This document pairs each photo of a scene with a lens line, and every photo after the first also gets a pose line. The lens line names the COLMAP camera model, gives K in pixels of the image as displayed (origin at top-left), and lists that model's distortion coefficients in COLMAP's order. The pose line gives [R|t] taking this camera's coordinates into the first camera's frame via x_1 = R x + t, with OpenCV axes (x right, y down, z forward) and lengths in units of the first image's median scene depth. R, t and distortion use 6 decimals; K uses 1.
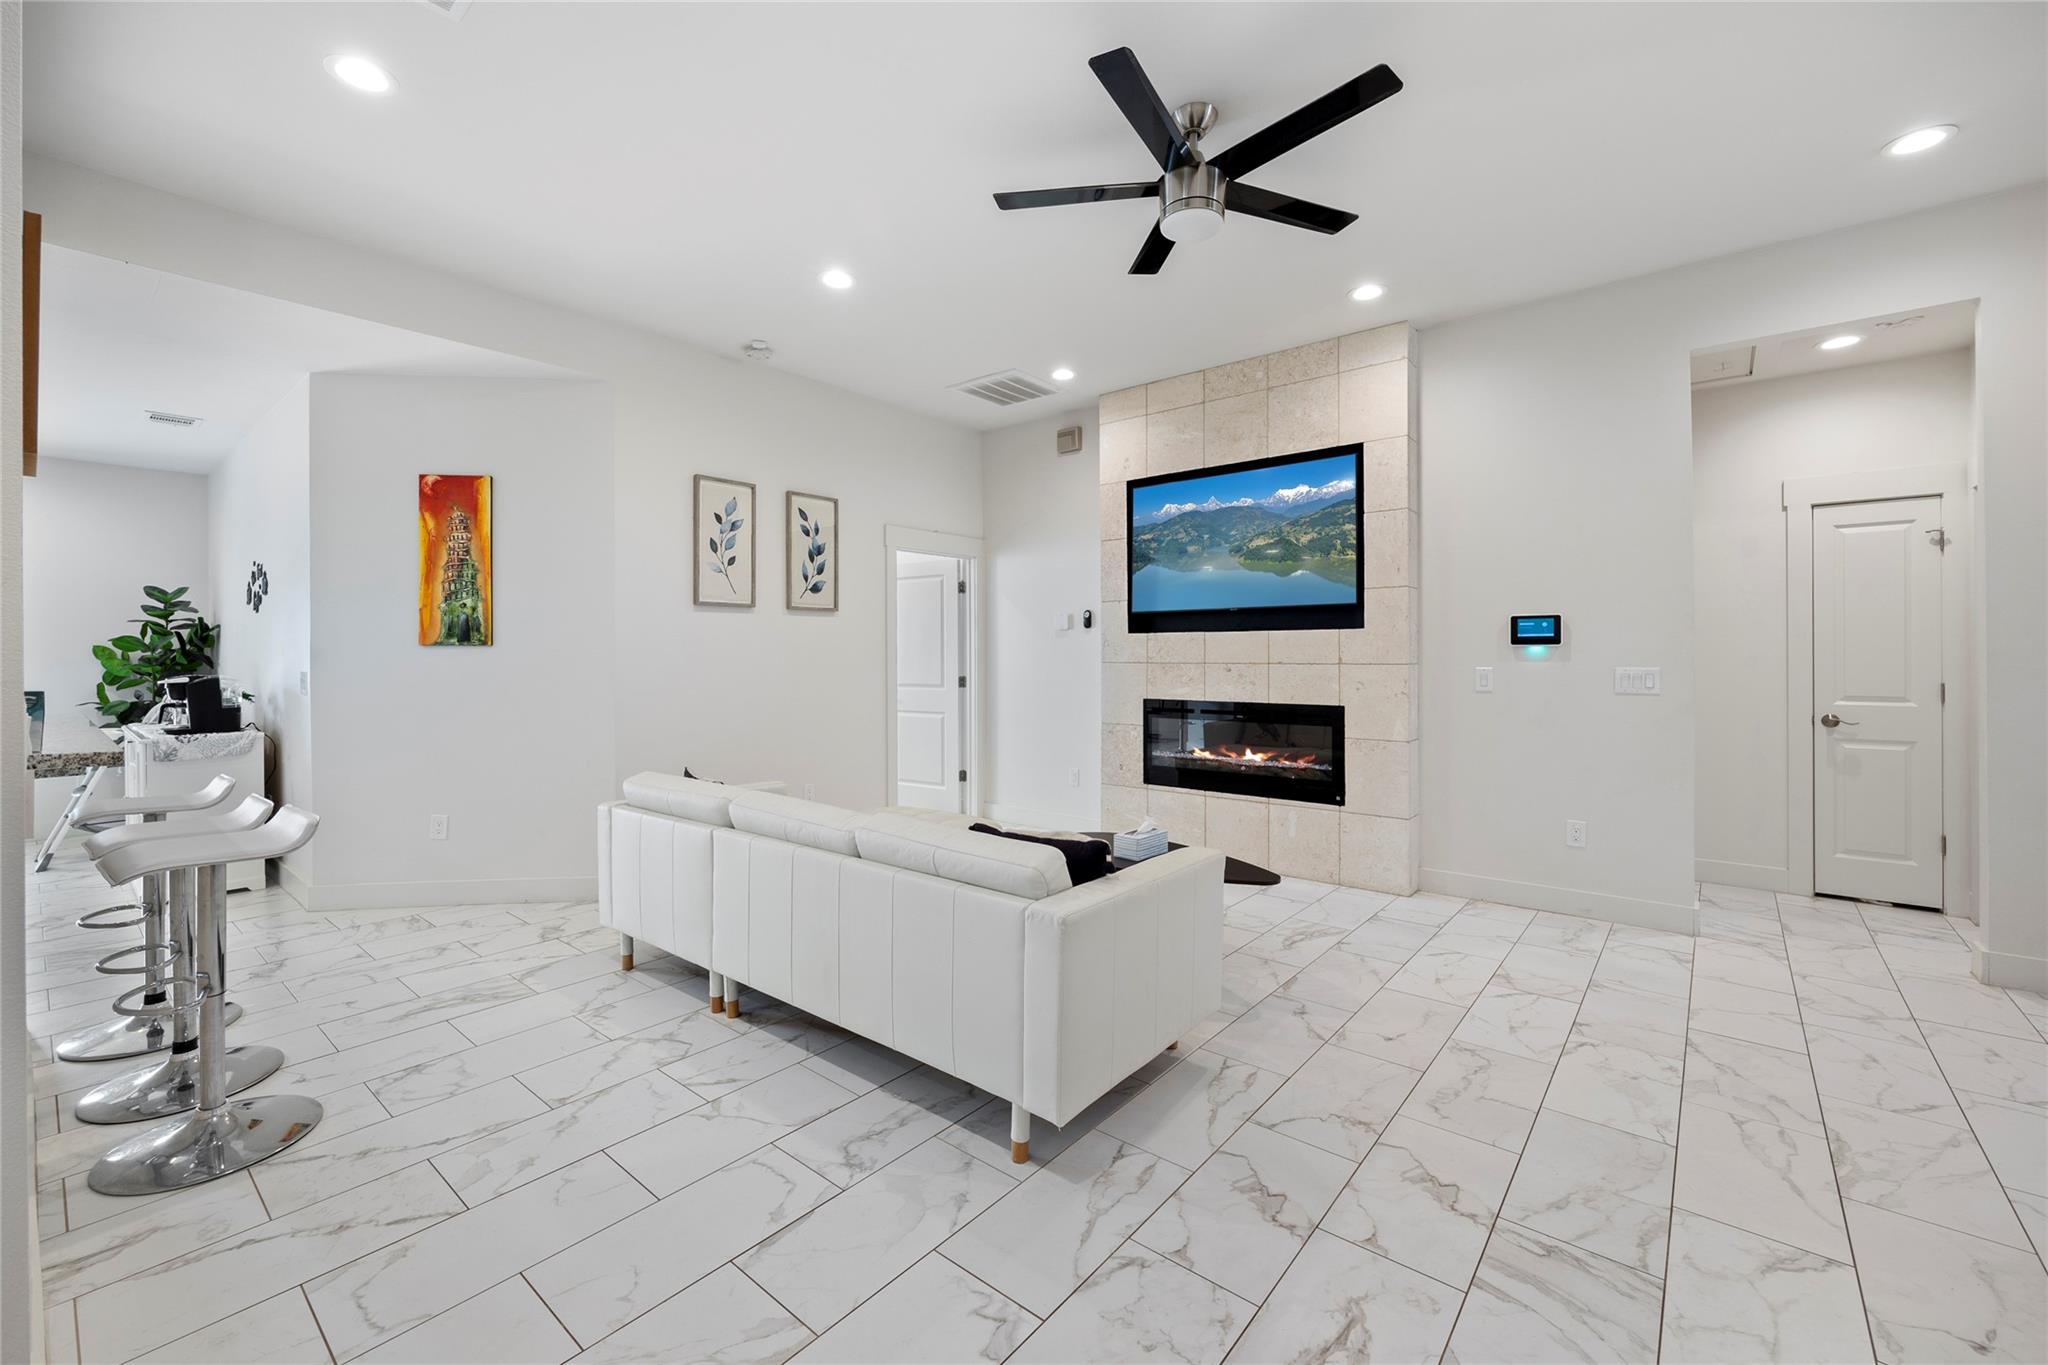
lens RADIAL K [[838.1, 0, 1021.8], [0, 838.1, 661.6], [0, 0, 1]] dist [-0.017645, 0.000188]
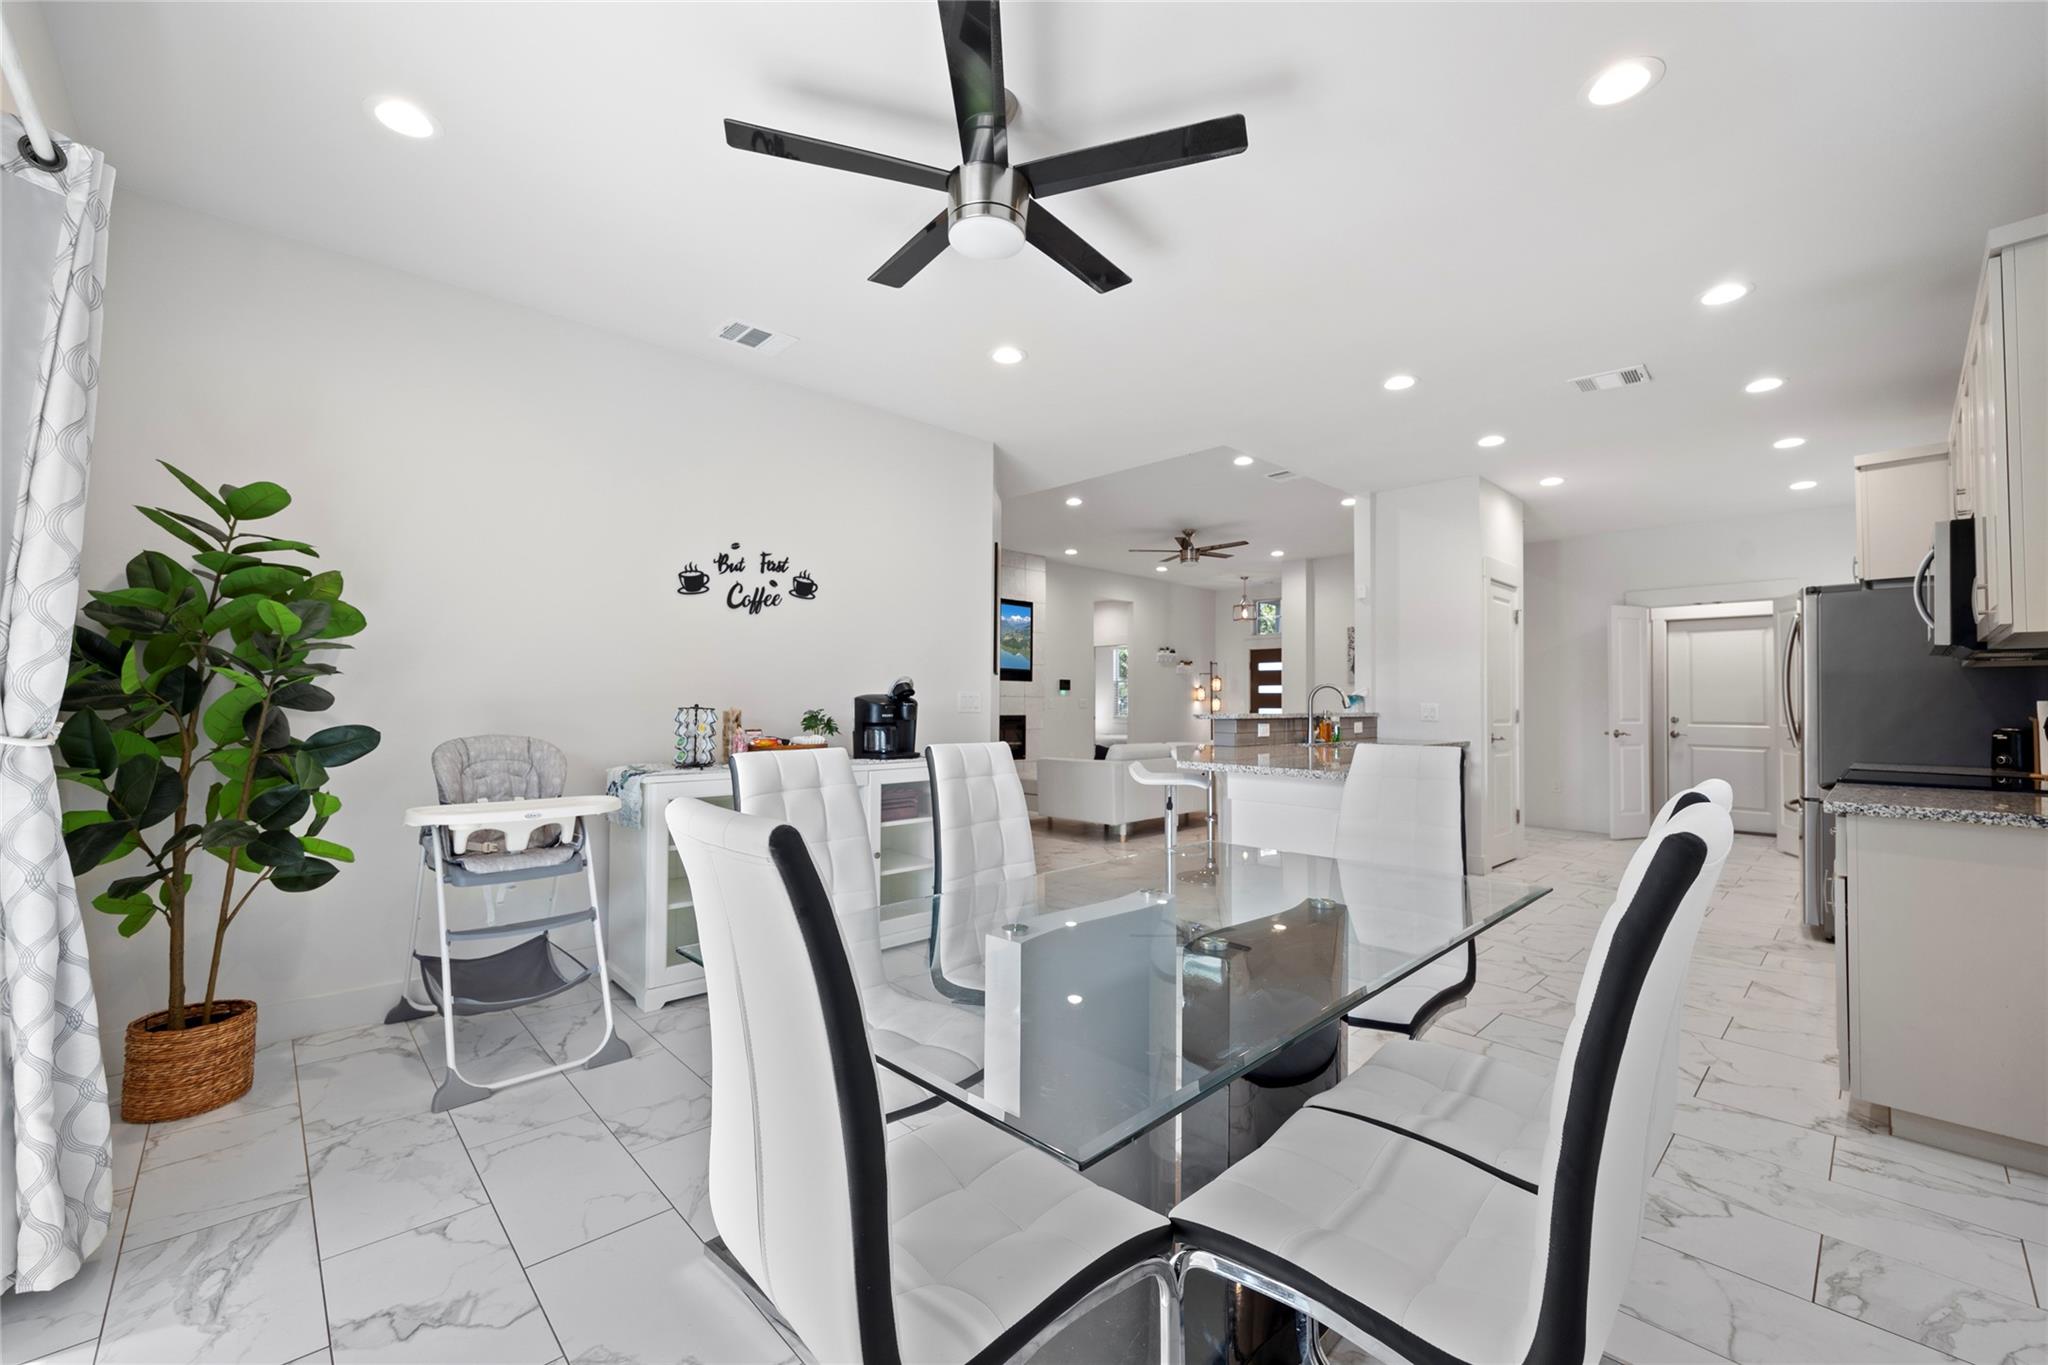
lens RADIAL K [[816.2, 0, 1024.0], [0, 816.2, 682.5], [0, 0, 1]] dist [0.001716, -0.000254]
pose [[0.117747, 0.030064, 0.992588, -1.717303], [-0.001619, 0.999546, -0.030083, 0.029297], [-0.993042, 0.001935, 0.117742, 0.698615]]
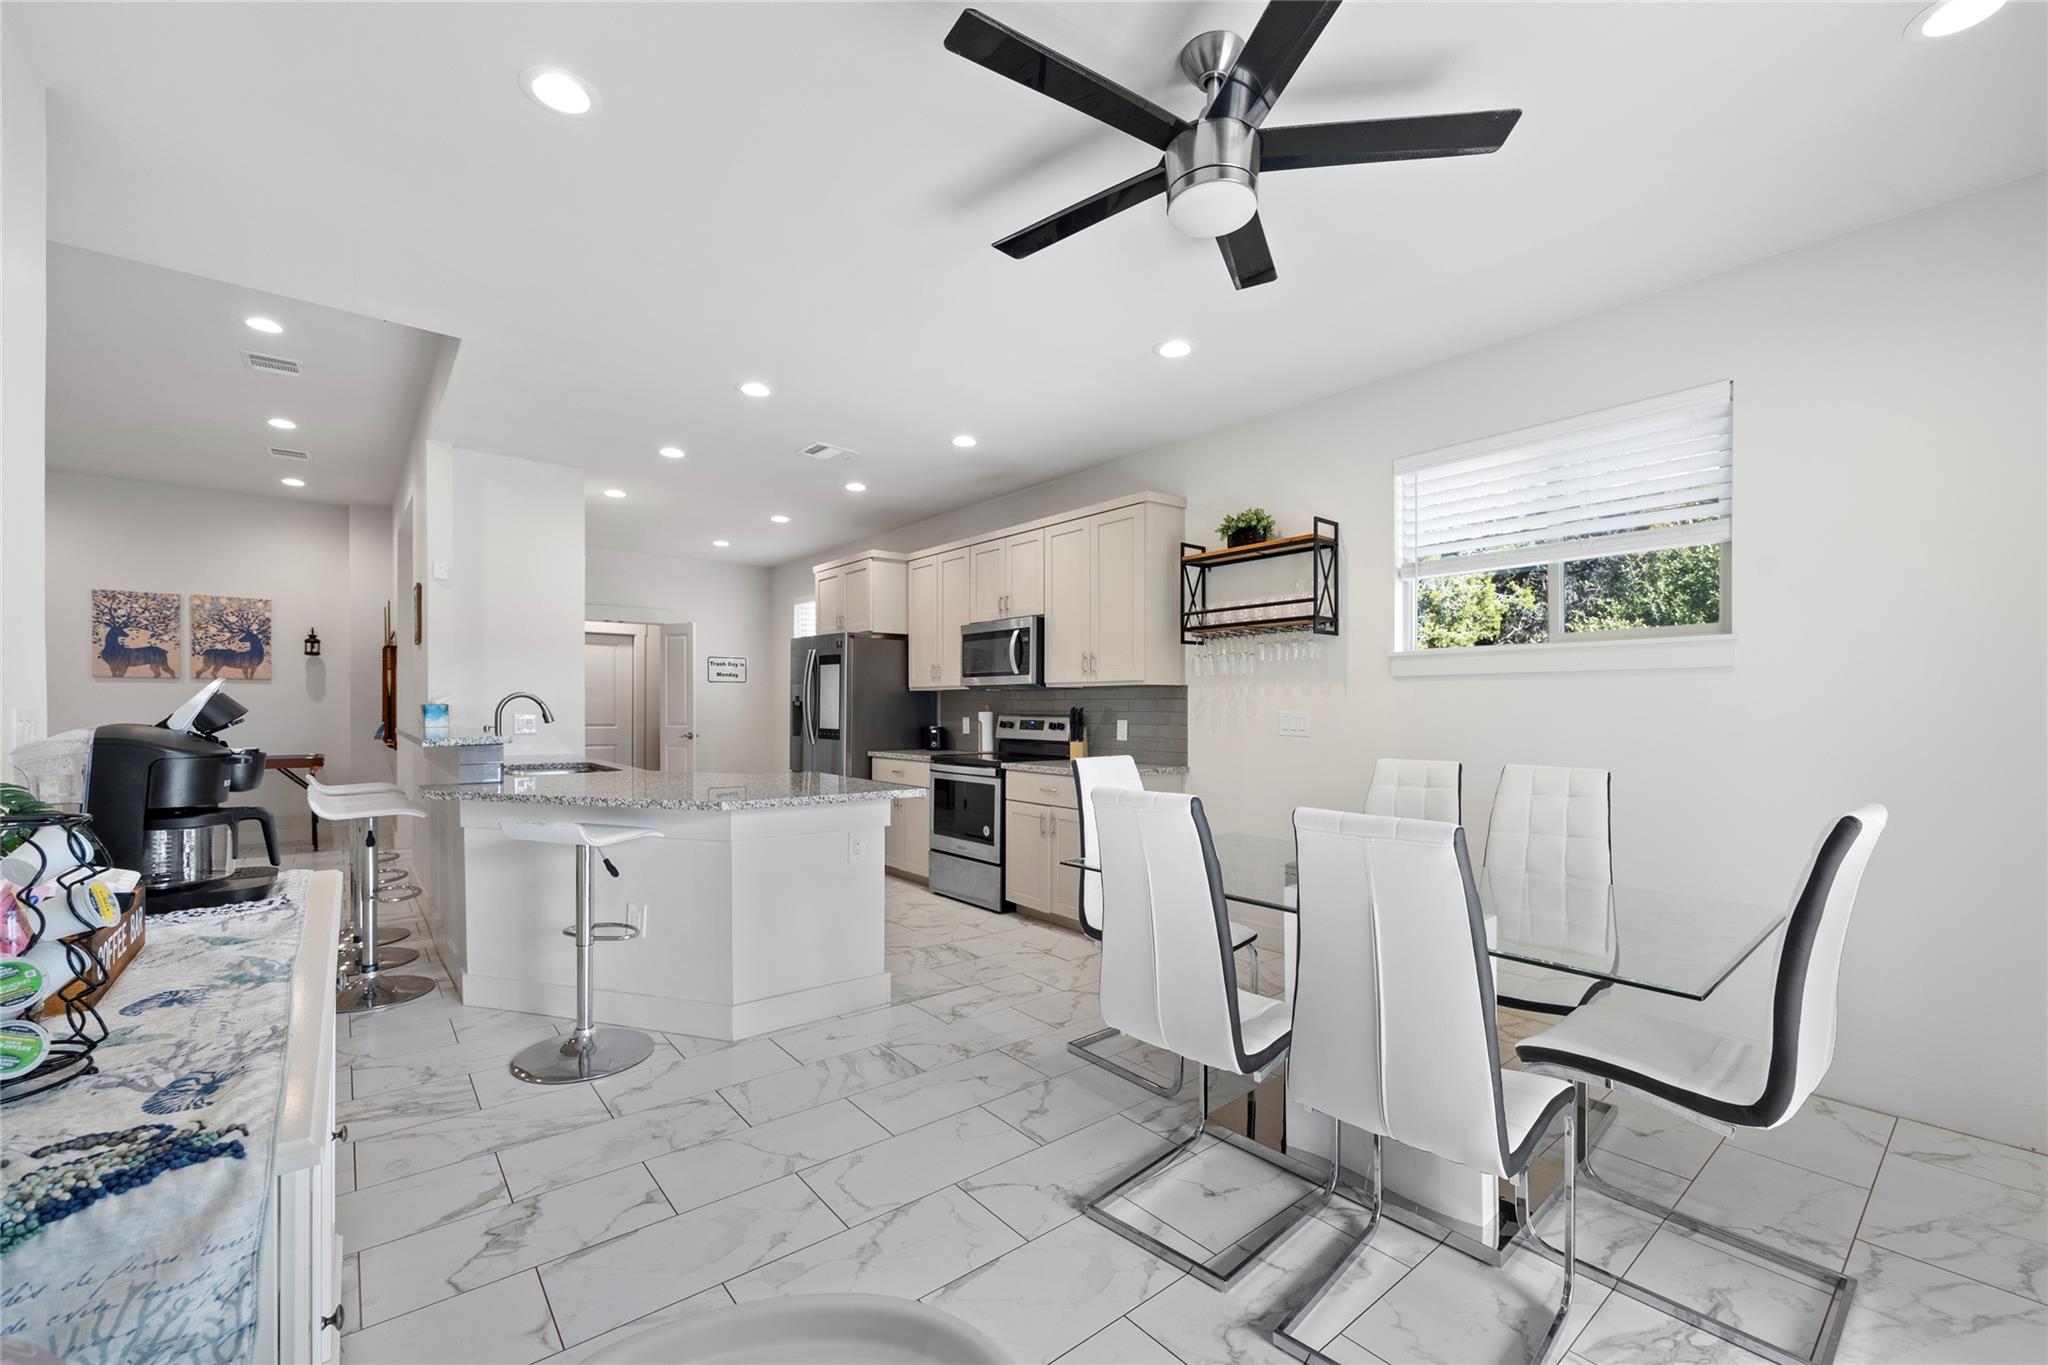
lens RADIAL K [[839.4, 0, 1020.3], [0, 839.4, 708.5], [0, 0, 1]] dist [-0.001436, -0.000261]
pose [[-0.981566, 0.000398, 0.191123, -1.285710], [0.001912, 0.999968, 0.007741, 0.009425], [-0.191114, 0.007963, -0.981536, 1.169676]]
